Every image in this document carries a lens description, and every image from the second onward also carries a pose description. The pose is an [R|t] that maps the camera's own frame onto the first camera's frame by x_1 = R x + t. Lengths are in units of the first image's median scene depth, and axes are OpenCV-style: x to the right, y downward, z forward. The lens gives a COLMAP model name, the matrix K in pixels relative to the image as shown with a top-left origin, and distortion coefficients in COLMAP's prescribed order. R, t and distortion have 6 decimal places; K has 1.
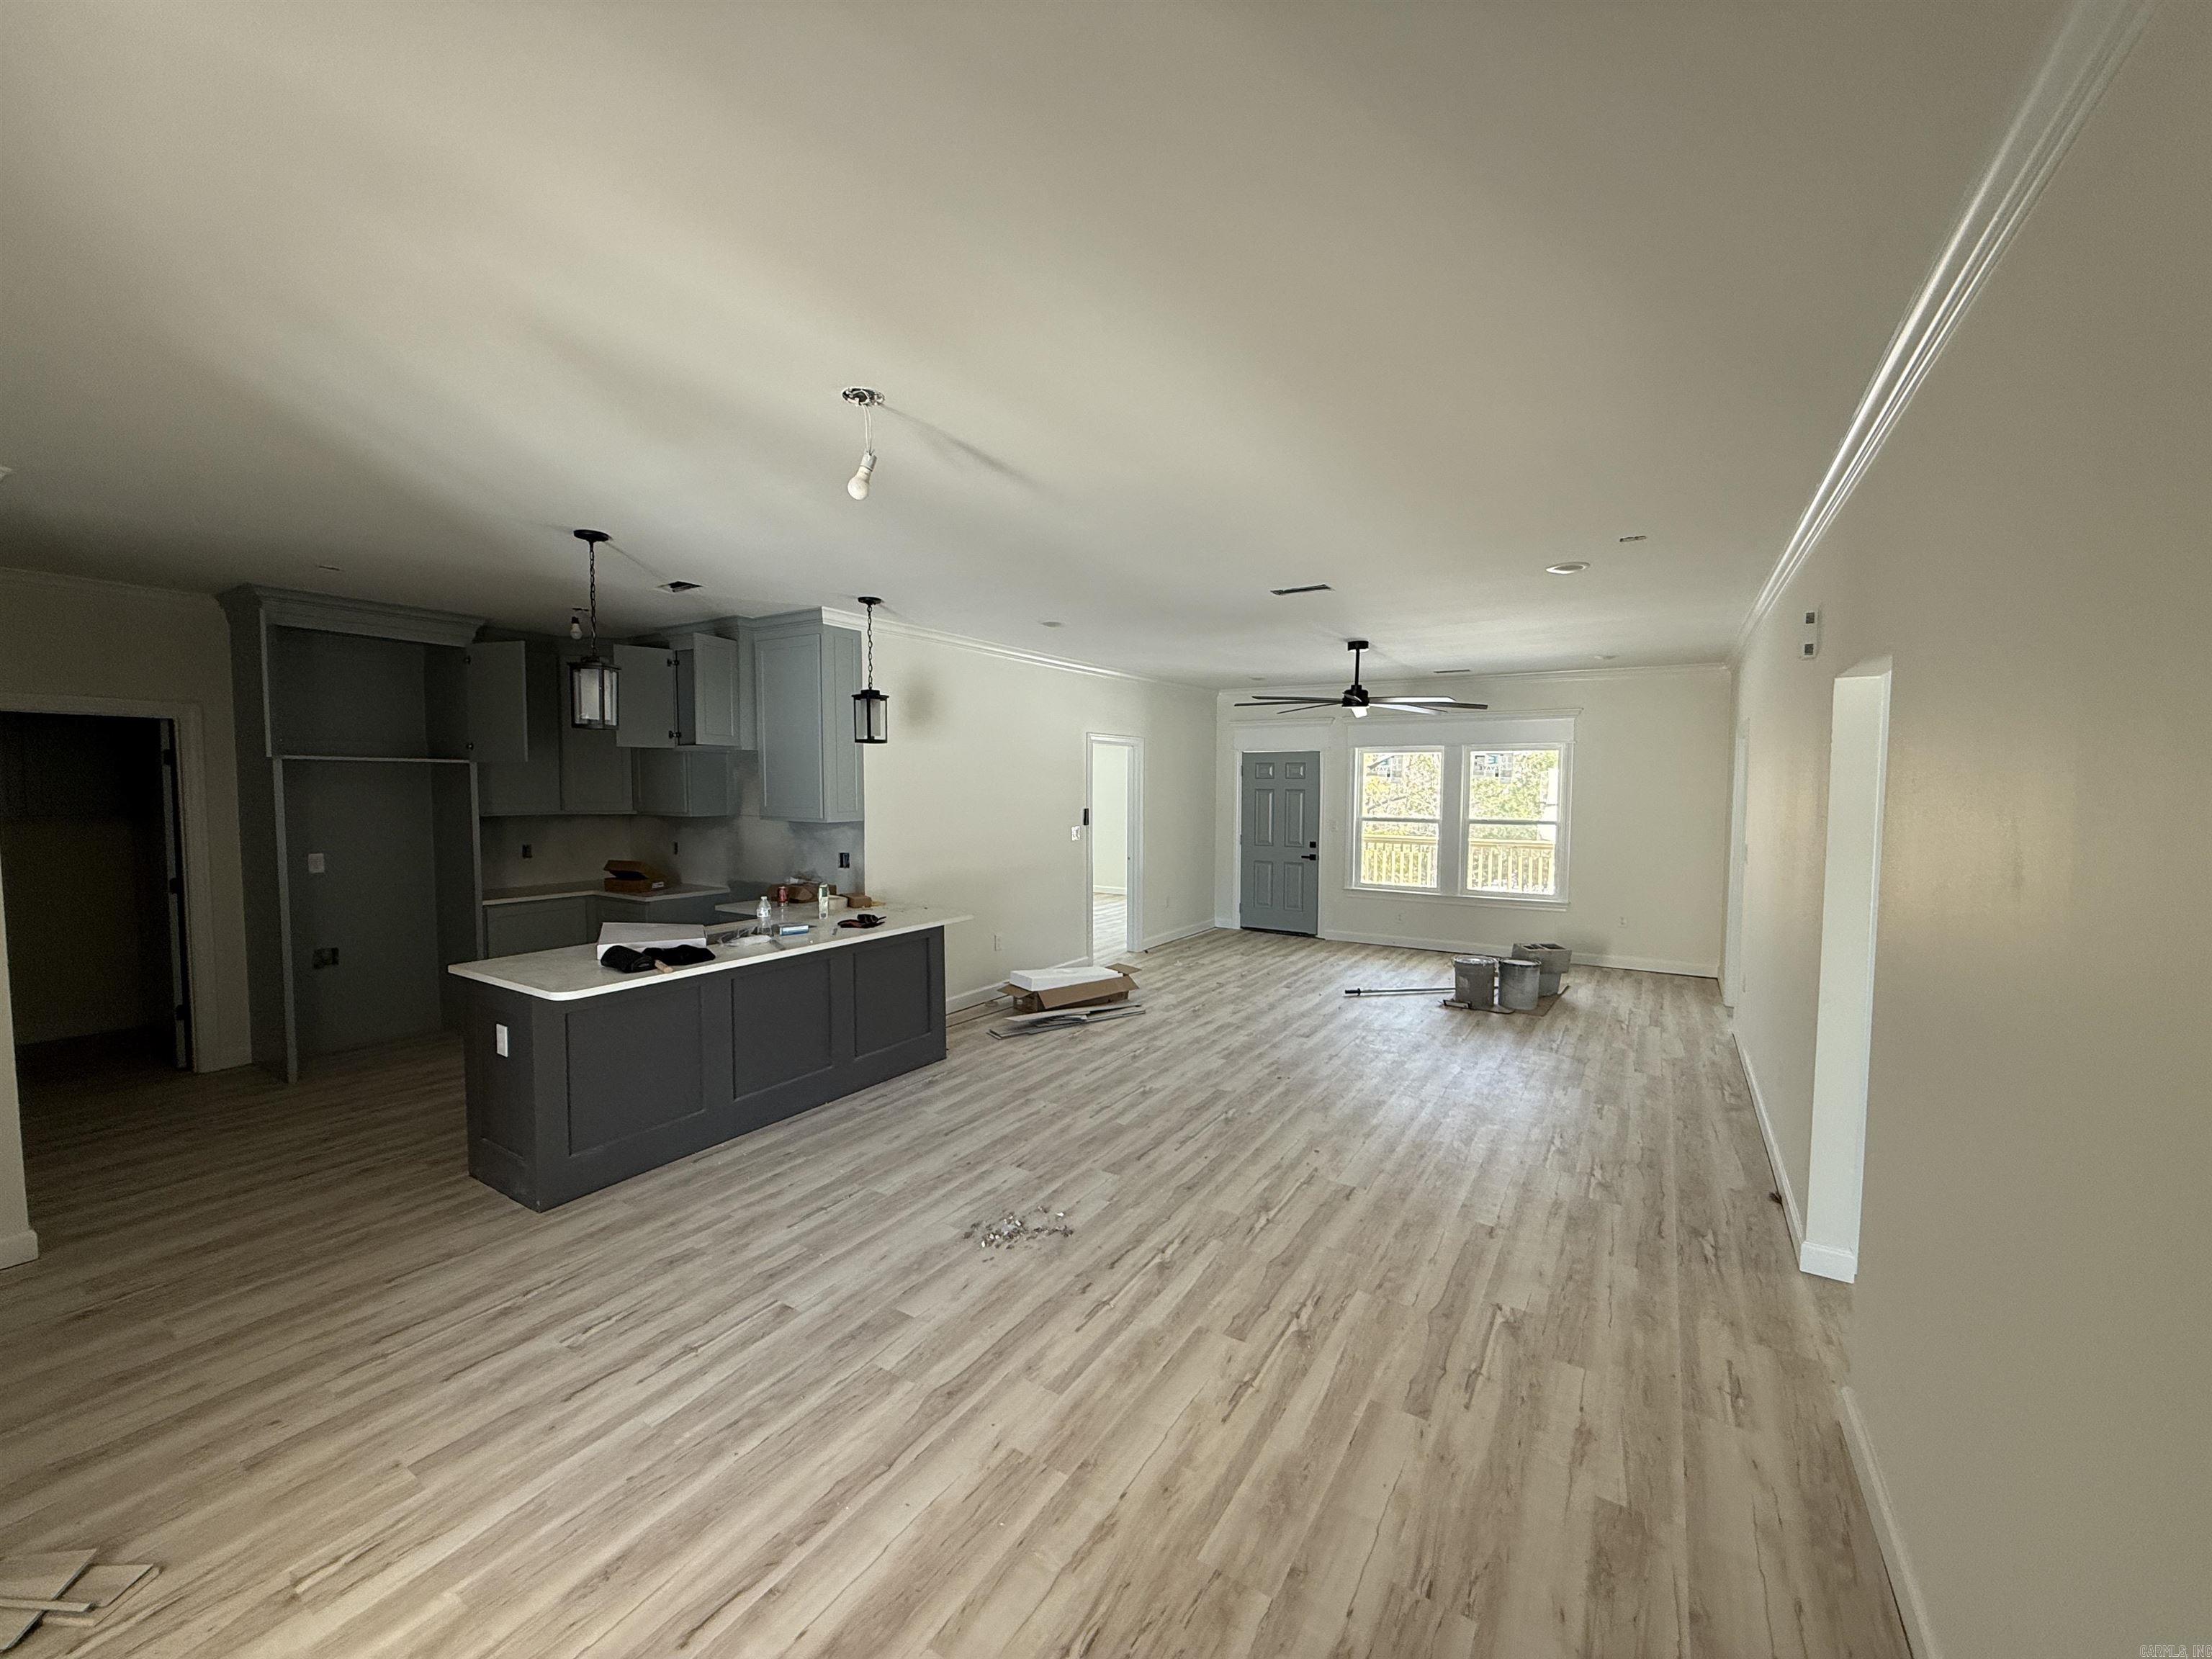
lens RADIAL K [[883.3, 0, 1108.4], [0, 883.3, 833.6], [0, 0, 1]] dist [0.015602, 0.000406]
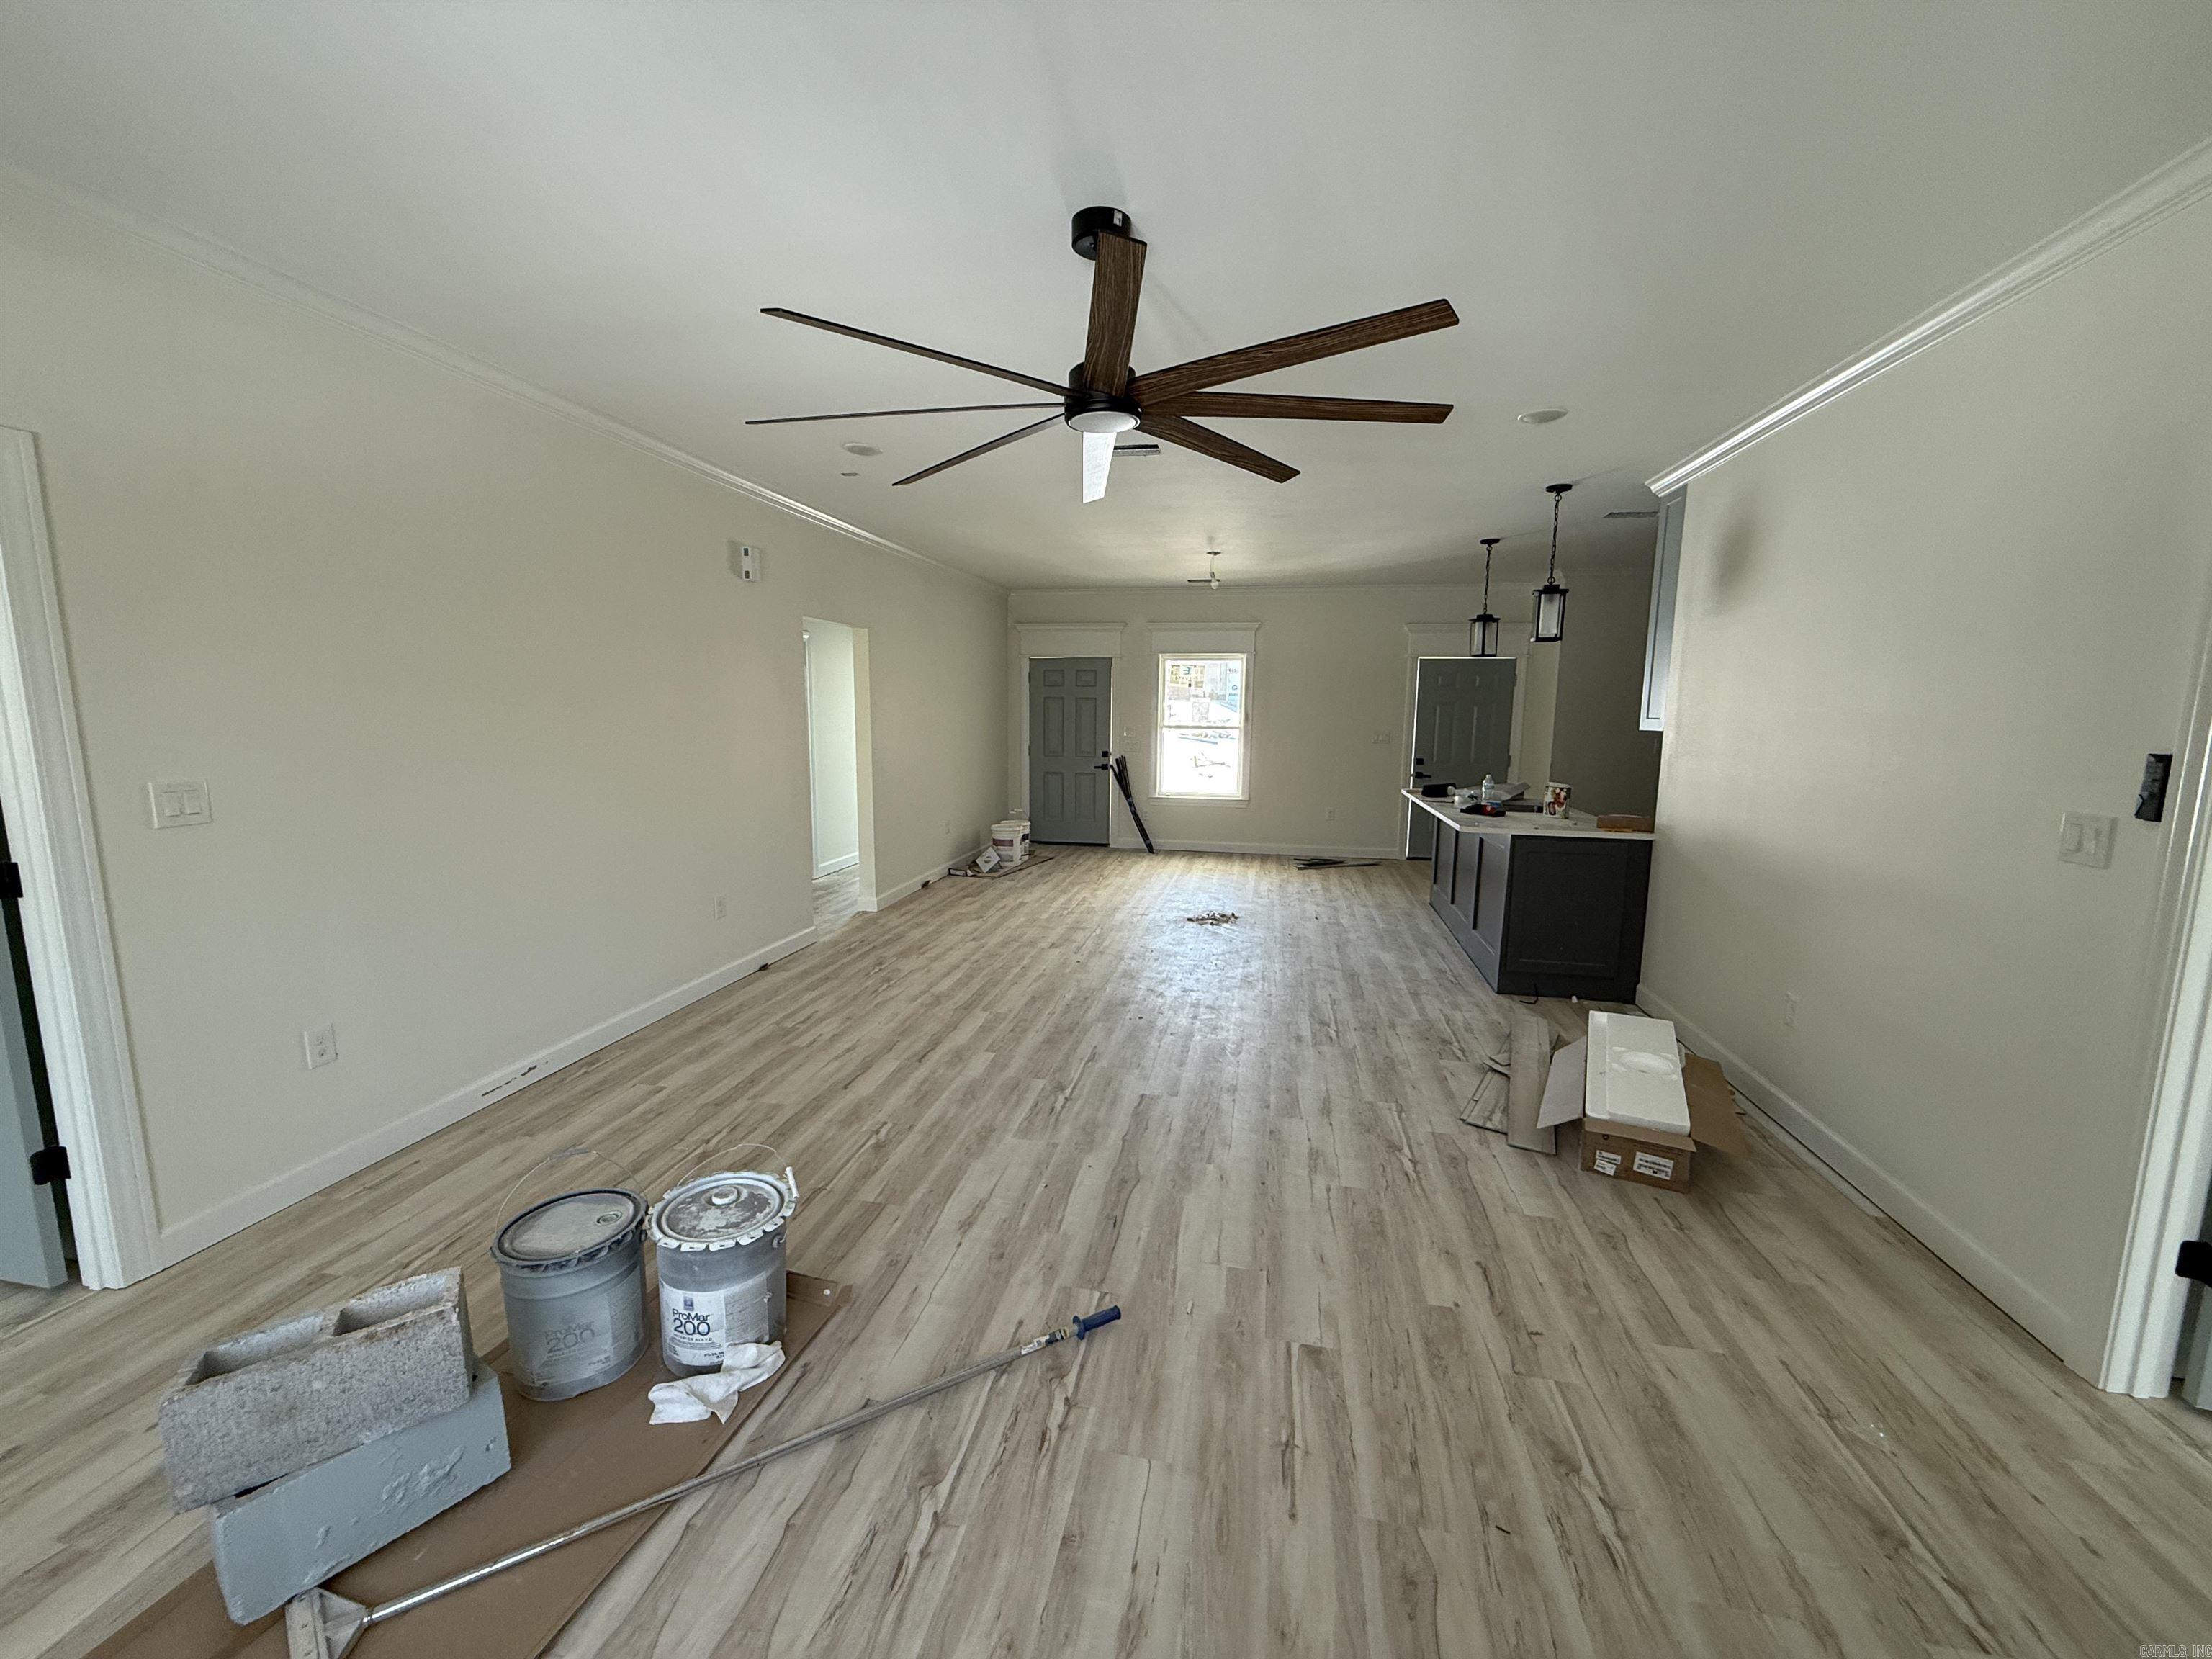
lens RADIAL K [[883.3, 0, 1110.8], [0, 883.3, 834.3], [0, 0, 1]] dist [0.015602, 0.000406]
pose [[-0.932154, 0.037649, -0.360099, 0.518744], [-0.036136, 0.979939, 0.195997, -0.067788], [0.360254, 0.195711, -0.912093, 1.722508]]
